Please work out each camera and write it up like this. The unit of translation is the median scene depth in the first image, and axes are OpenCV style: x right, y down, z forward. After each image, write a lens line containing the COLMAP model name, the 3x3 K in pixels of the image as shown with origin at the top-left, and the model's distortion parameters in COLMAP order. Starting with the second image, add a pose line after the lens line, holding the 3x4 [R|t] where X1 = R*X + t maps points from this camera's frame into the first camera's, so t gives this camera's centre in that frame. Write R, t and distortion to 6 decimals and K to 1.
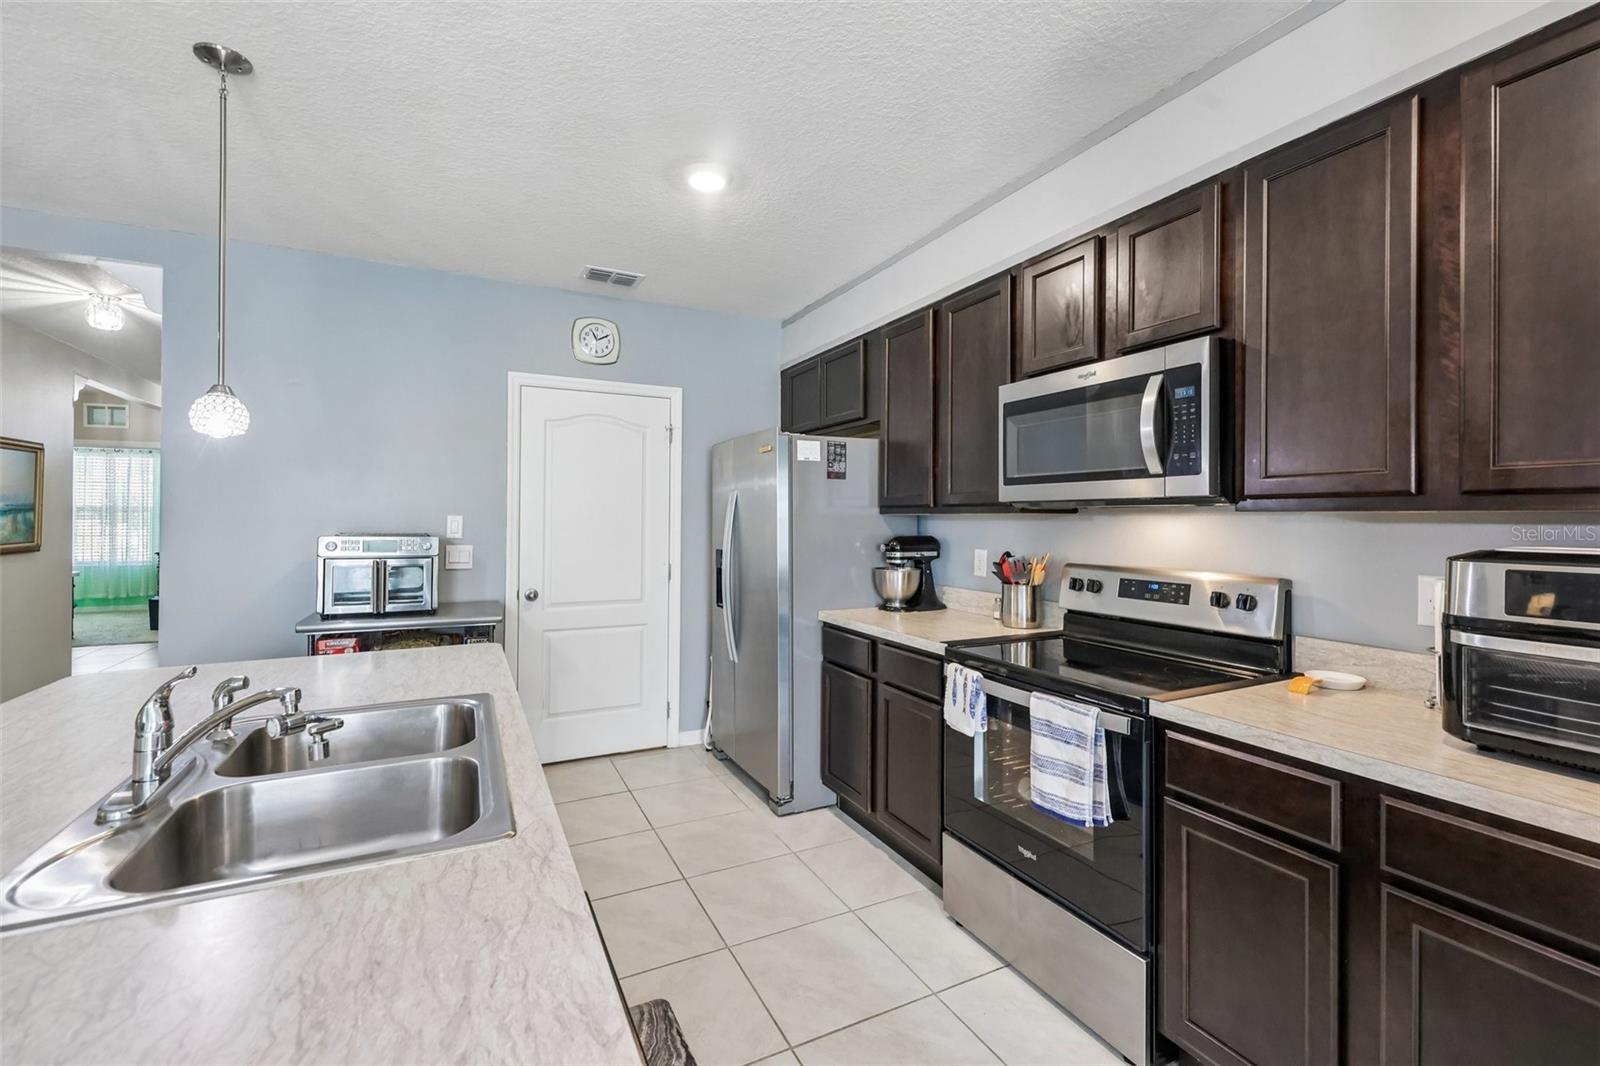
lens RADIAL K [[684.7, 0, 796.9], [0, 684.7, 508.1], [0, 0, 1]] dist [0.002989, -0.001086]
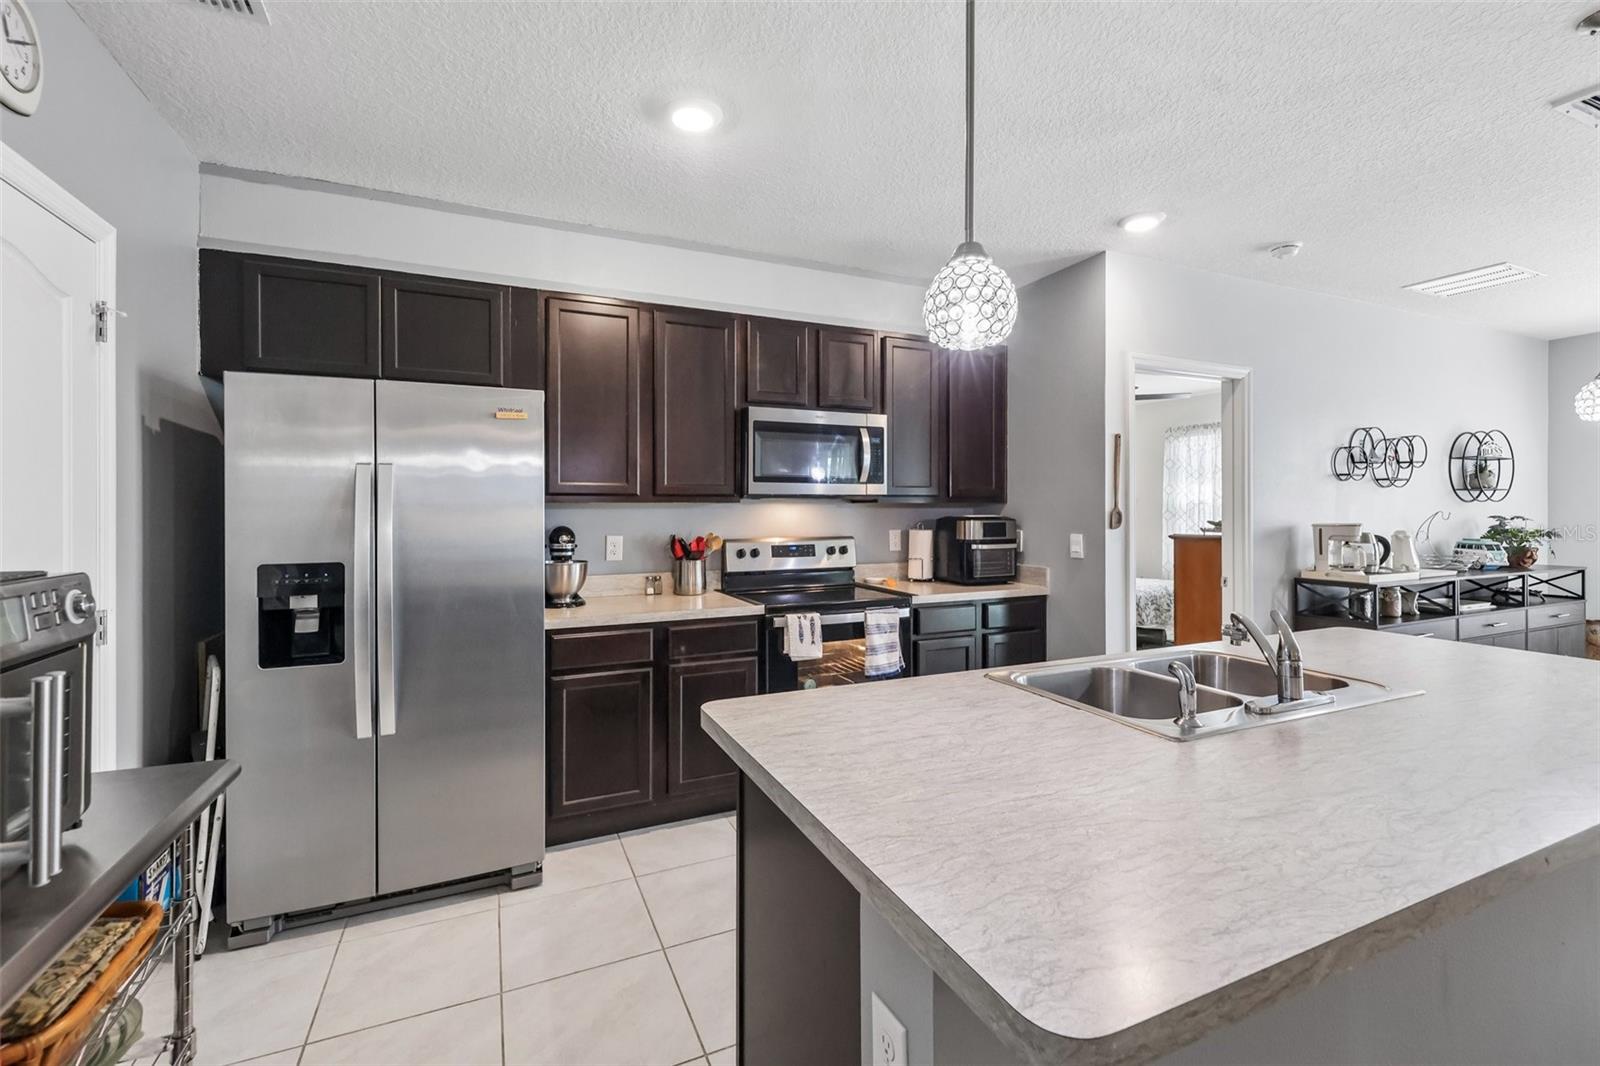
lens RADIAL K [[684.7, 0, 794.5], [0, 684.7, 510.0], [0, 0, 1]] dist [0.002989, -0.001086]
pose [[0.037402, -0.009173, 0.999258, -1.029791], [-0.012704, 0.999873, 0.009654, 0.007375], [-0.999220, -0.013056, 0.037281, 0.874303]]
